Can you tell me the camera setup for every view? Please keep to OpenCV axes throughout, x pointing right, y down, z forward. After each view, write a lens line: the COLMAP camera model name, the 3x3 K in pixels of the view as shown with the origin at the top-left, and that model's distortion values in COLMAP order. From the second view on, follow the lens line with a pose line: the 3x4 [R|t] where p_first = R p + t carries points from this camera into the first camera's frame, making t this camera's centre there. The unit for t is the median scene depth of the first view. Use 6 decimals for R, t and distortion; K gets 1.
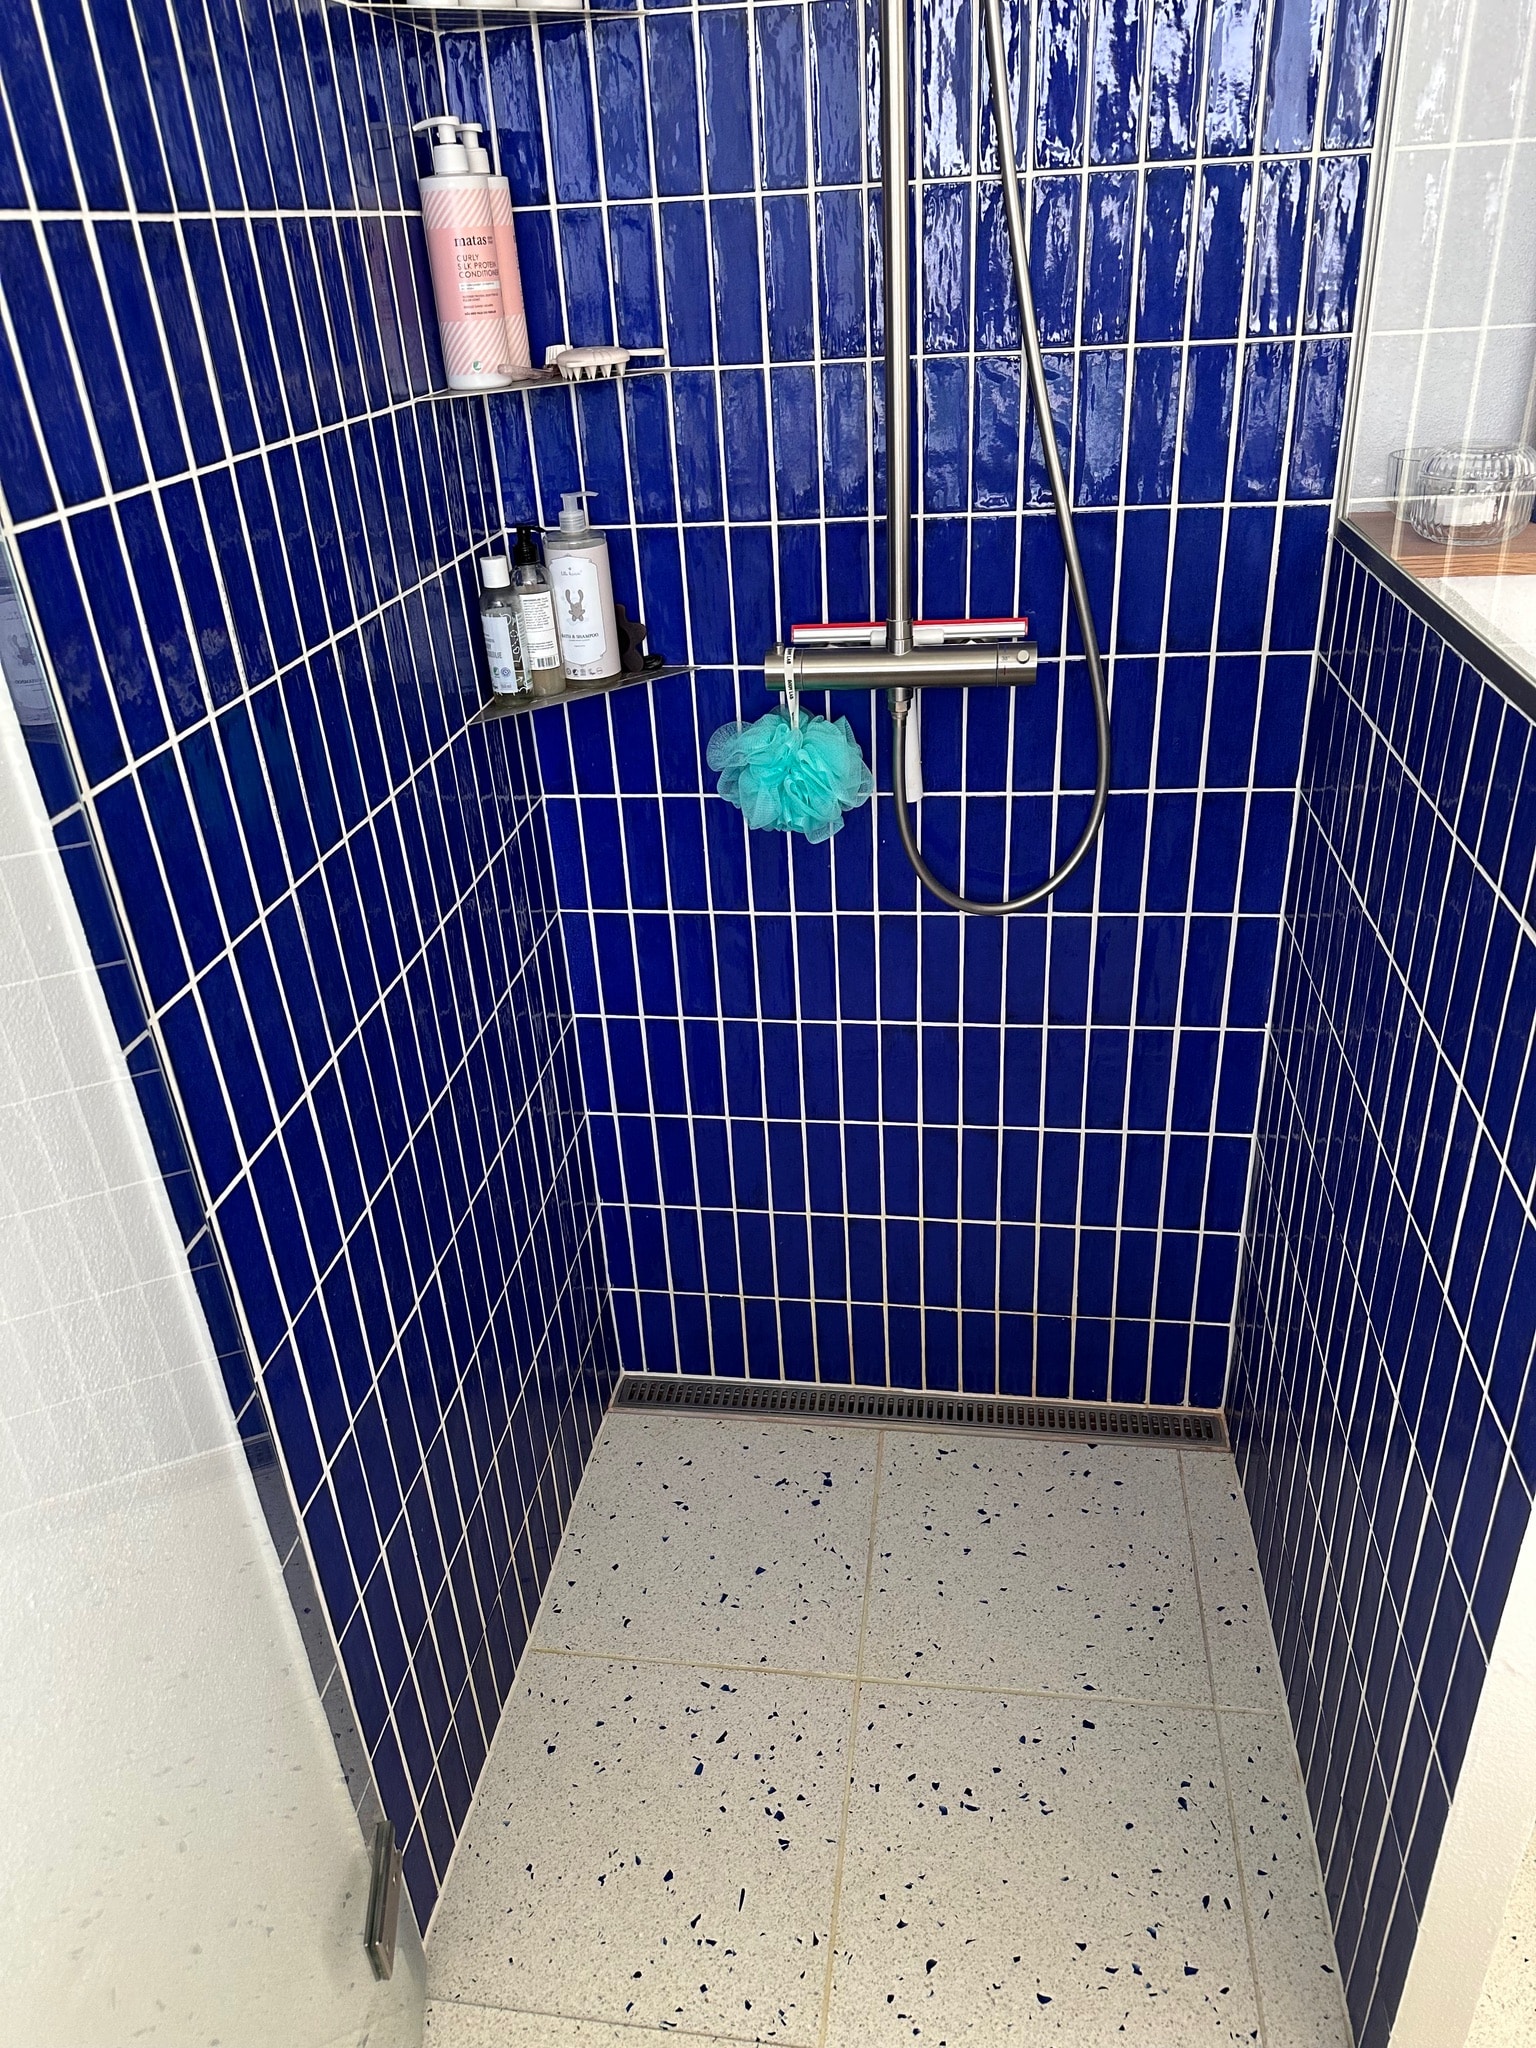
lens RADIAL K [[1465.4, 0, 768.0], [0, 1465.4, 1024.0], [0, 0, 1]] dist [-0.000780, -0.004883]
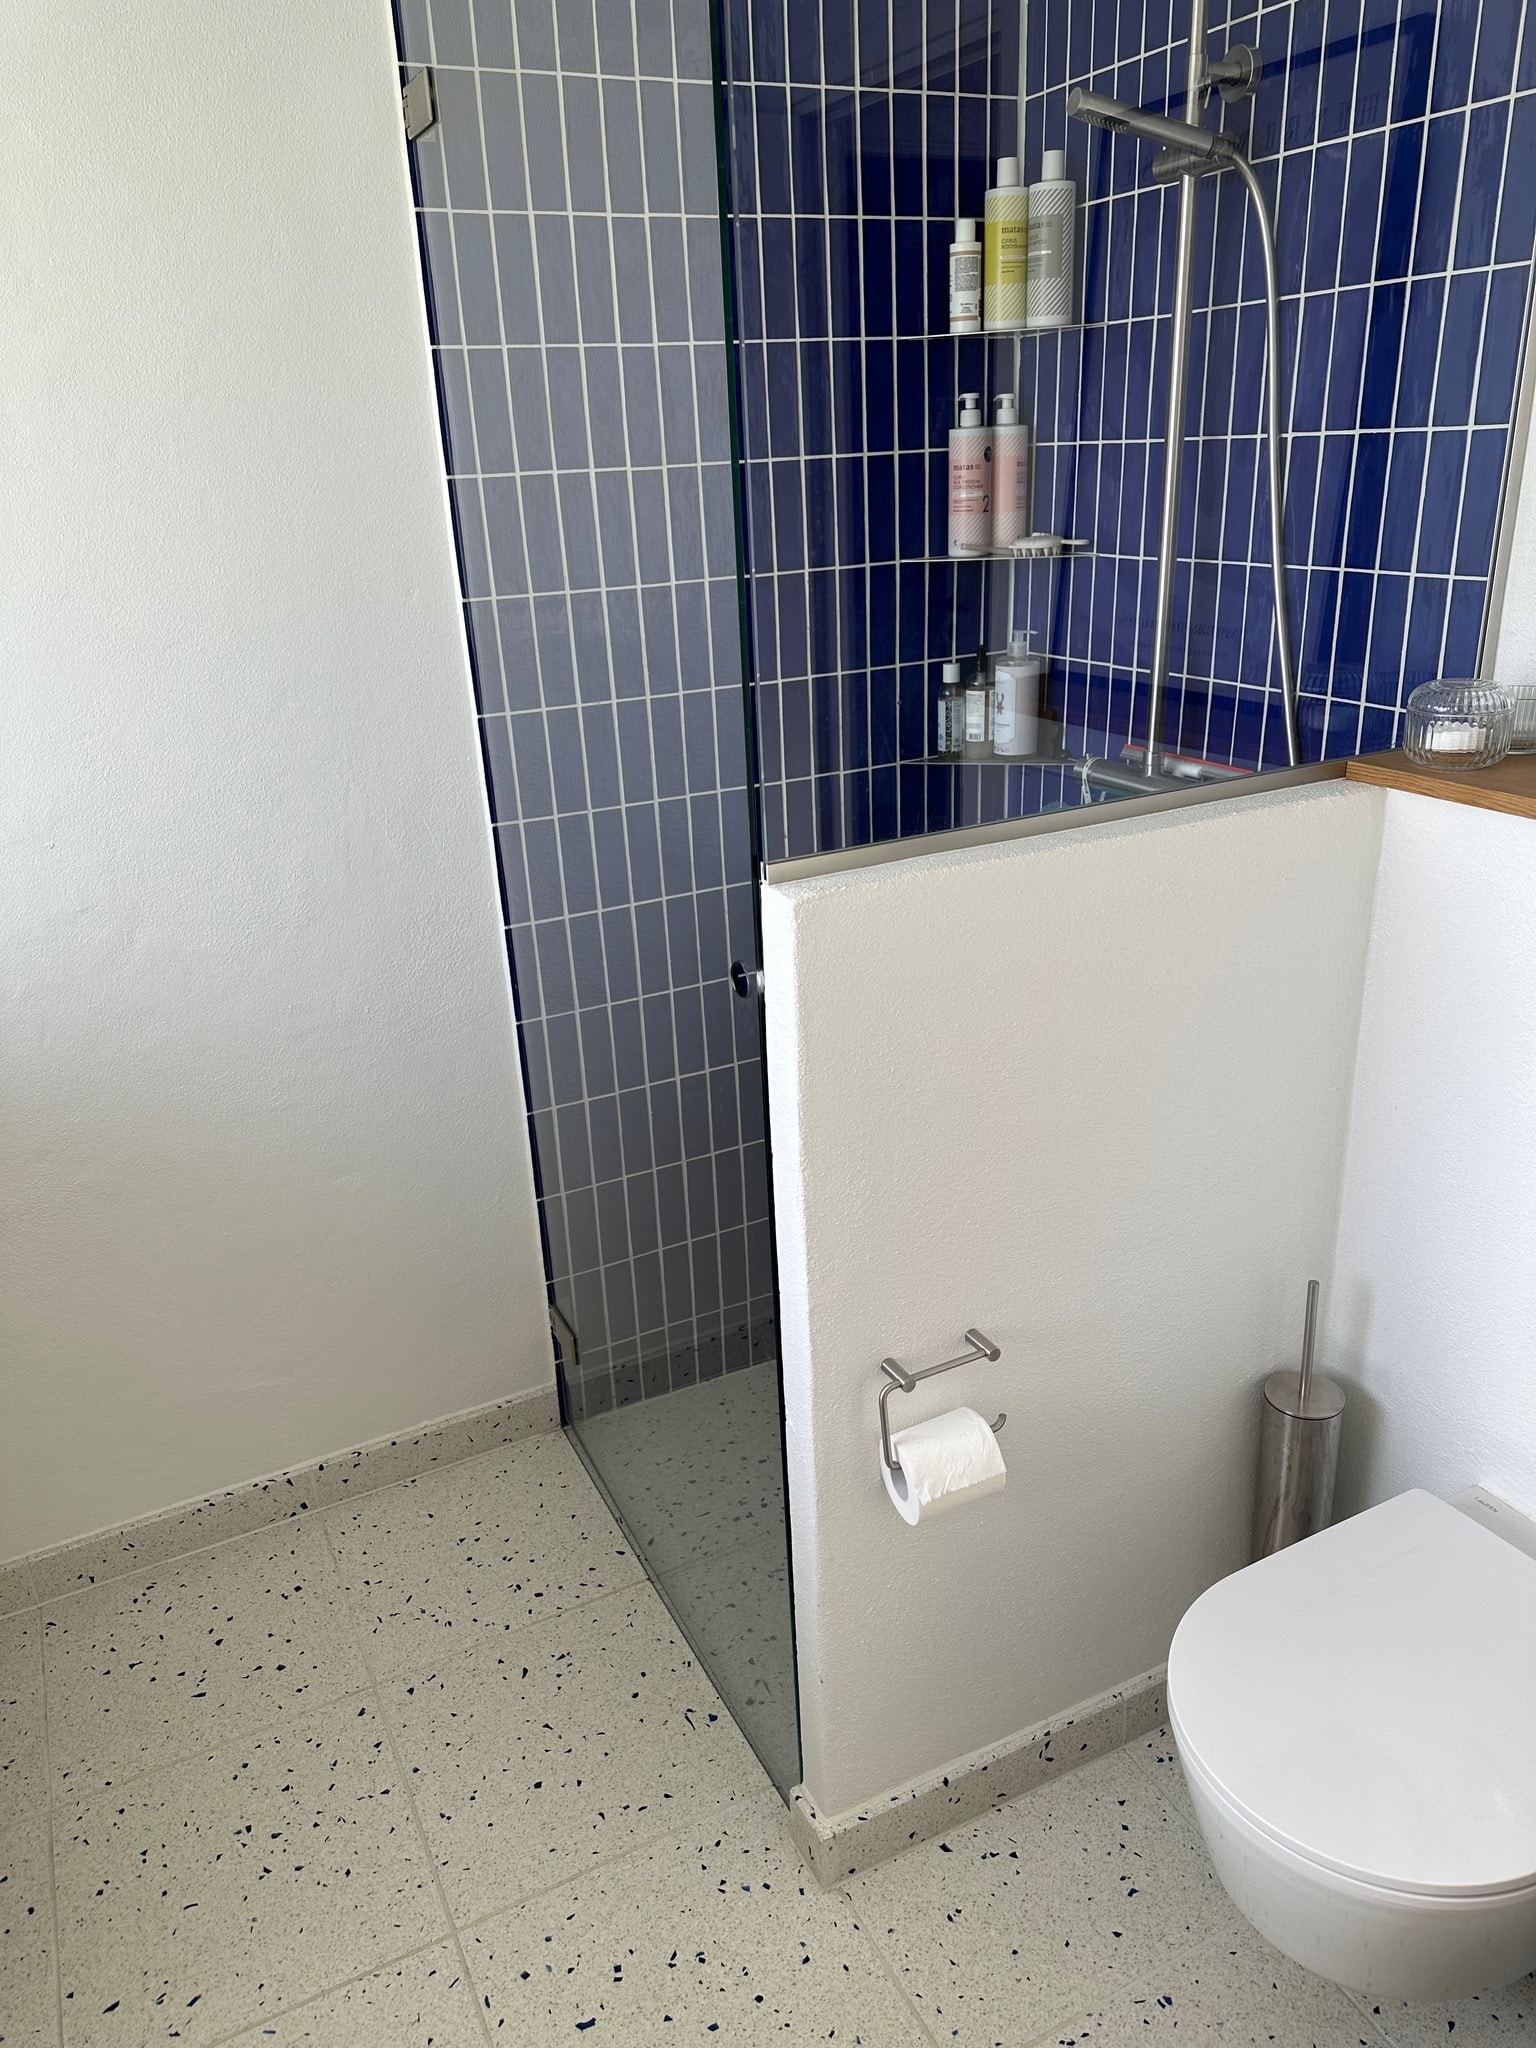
lens RADIAL K [[1465.4, 0, 768.0], [0, 1465.4, 1024.0], [0, 0, 1]] dist [-0.000780, -0.004883]
pose [[0.573695, 0.318011, -0.754813, 0.963273], [-0.367794, 0.923436, 0.109513, -0.066090], [0.731848, 0.214789, 0.646733, -0.049385]]
